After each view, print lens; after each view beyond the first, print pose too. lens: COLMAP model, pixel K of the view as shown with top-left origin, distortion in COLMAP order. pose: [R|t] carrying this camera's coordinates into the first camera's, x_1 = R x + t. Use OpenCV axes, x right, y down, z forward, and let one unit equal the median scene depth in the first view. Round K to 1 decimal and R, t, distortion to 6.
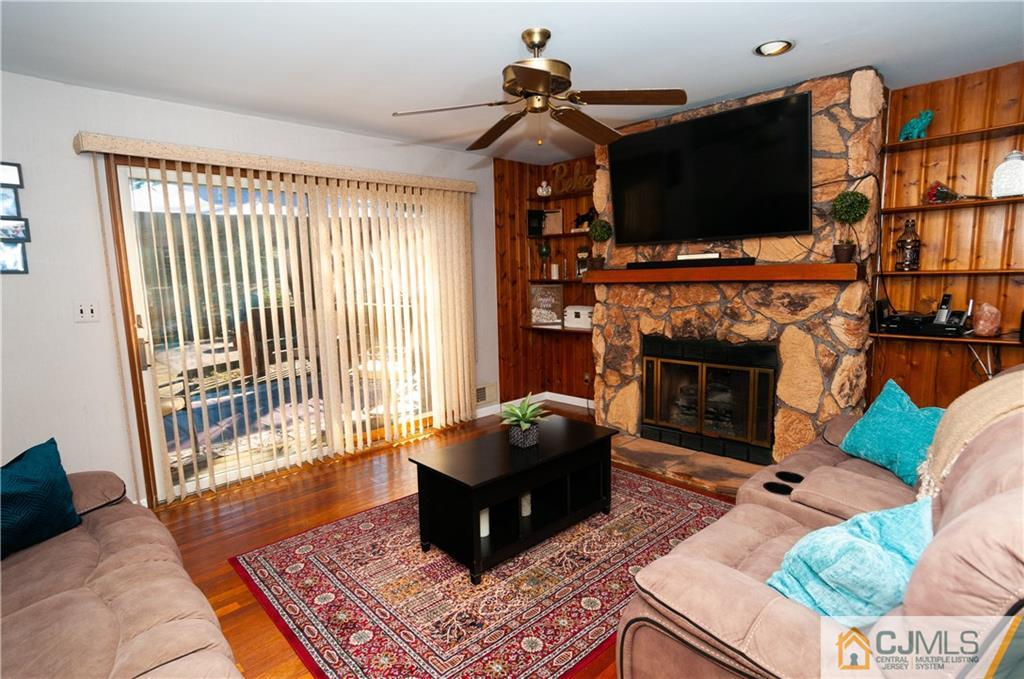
lens RADIAL K [[529.7, 0, 504.4], [0, 529.7, 342.0], [0, 0, 1]] dist [0.009968, -0.005613]
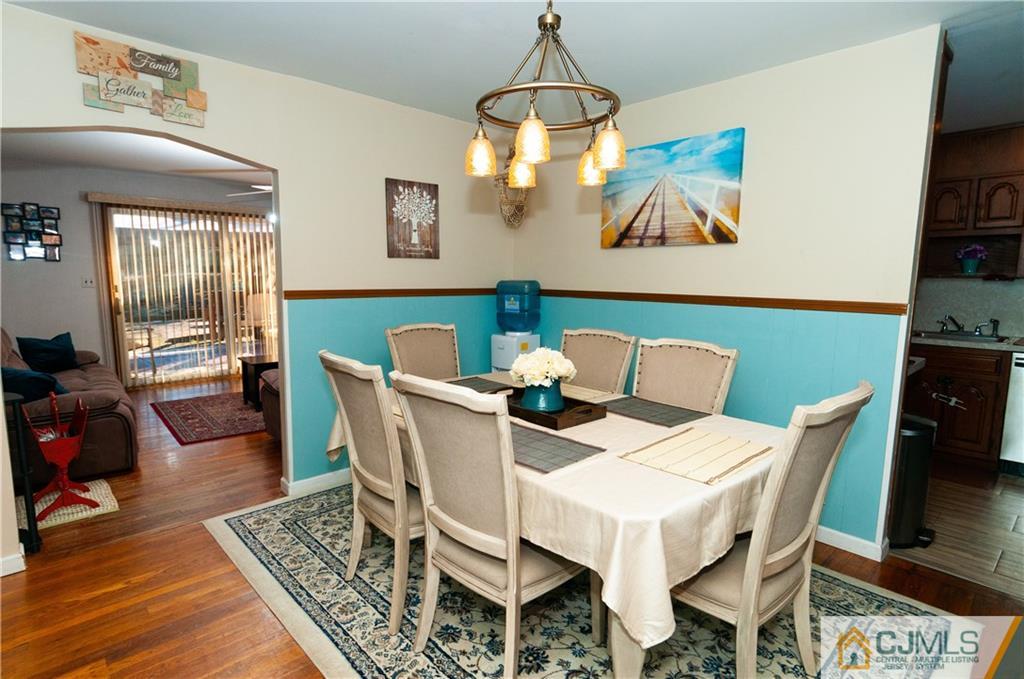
lens RADIAL K [[529.7, 0, 513.8], [0, 529.7, 343.3], [0, 0, 1]] dist [0.009968, -0.005613]
pose [[0.998972, 0.038732, -0.023550, 0.166009], [-0.038634, 0.999243, 0.004638, 0.019504], [0.023712, -0.003724, 0.999712, -0.184483]]
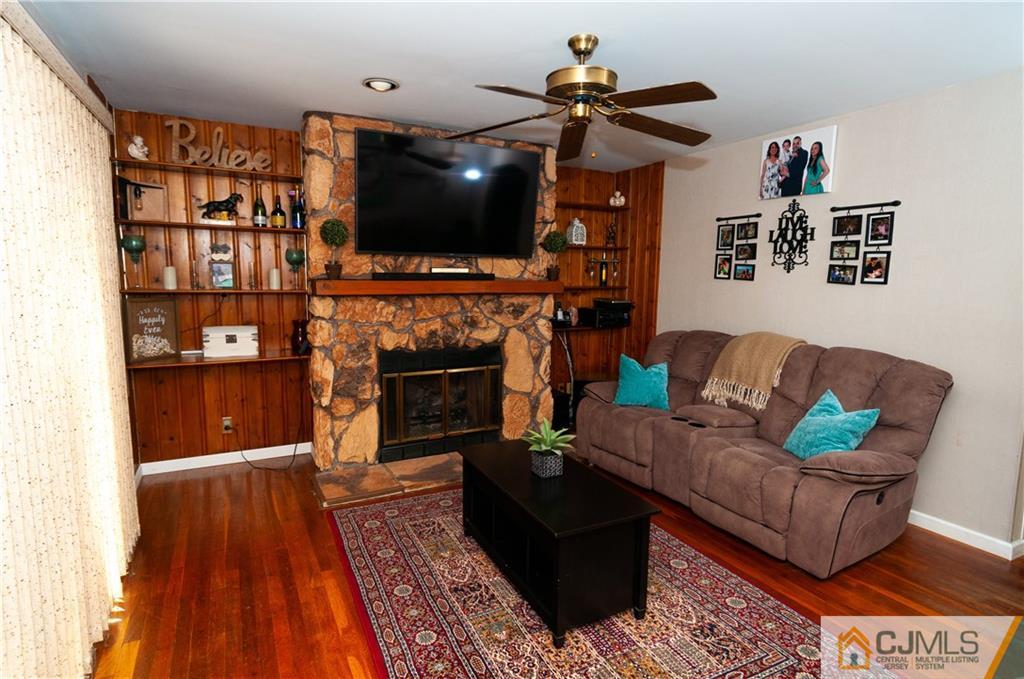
lens RADIAL K [[529.7, 0, 513.6], [0, 529.7, 342.4], [0, 0, 1]] dist [0.009968, -0.005613]
pose [[0.276740, -0.091808, 0.956549, -0.597838], [0.105705, 0.992293, 0.064657, -0.069260], [-0.955113, 0.083219, 0.284312, 0.558945]]
